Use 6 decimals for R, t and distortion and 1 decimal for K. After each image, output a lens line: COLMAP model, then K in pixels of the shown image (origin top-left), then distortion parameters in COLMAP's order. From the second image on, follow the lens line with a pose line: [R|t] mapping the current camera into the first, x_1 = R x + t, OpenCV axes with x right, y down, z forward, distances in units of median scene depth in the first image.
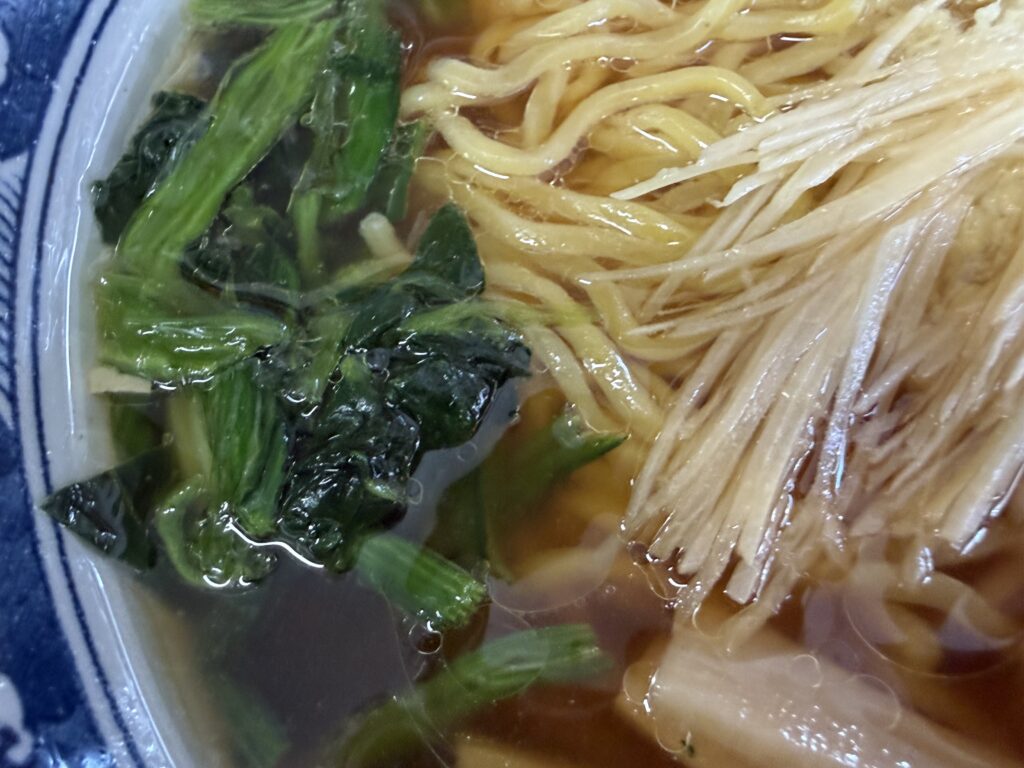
lens RADIAL K [[866.4, 0, 446.5], [0, 866.4, 384.9], [0, 0, 1]] dist [0.009126, 0.004718]
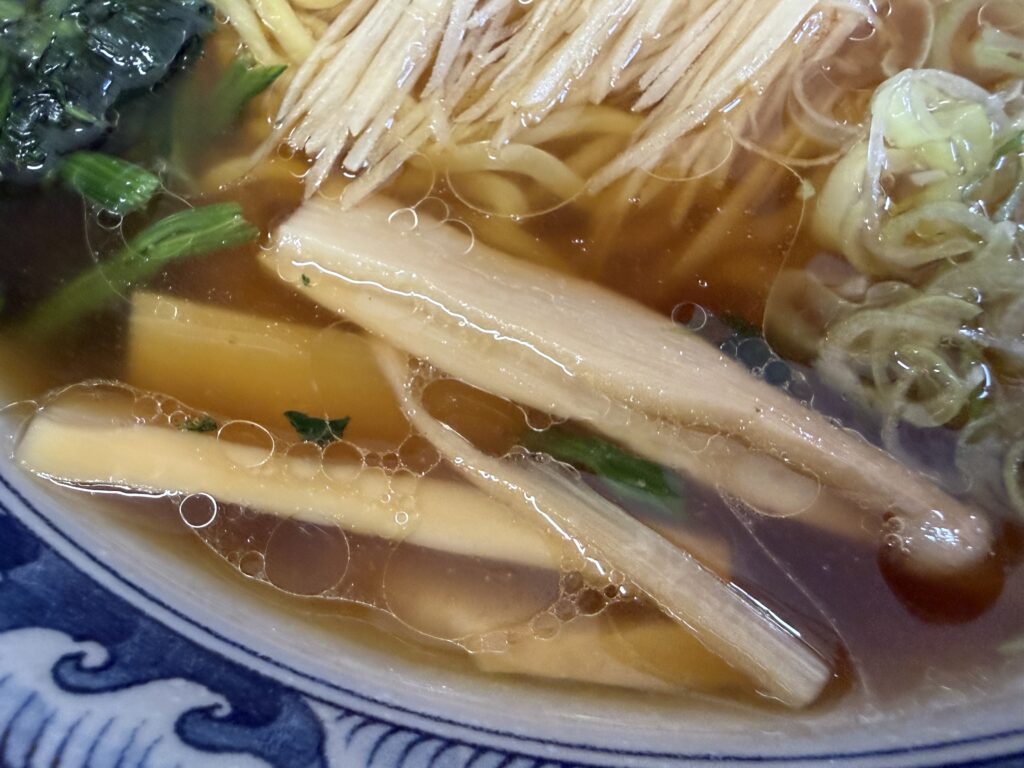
lens RADIAL K [[893.0, 0, 416.9], [0, 893.0, 381.9], [0, 0, 1]] dist [-0.012933, 0.021984]
pose [[0.995778, -0.045945, -0.079470, 0.441485], [0.051190, 0.996554, 0.065270, 0.402715], [0.076197, -0.069062, 0.994698, -0.233342]]
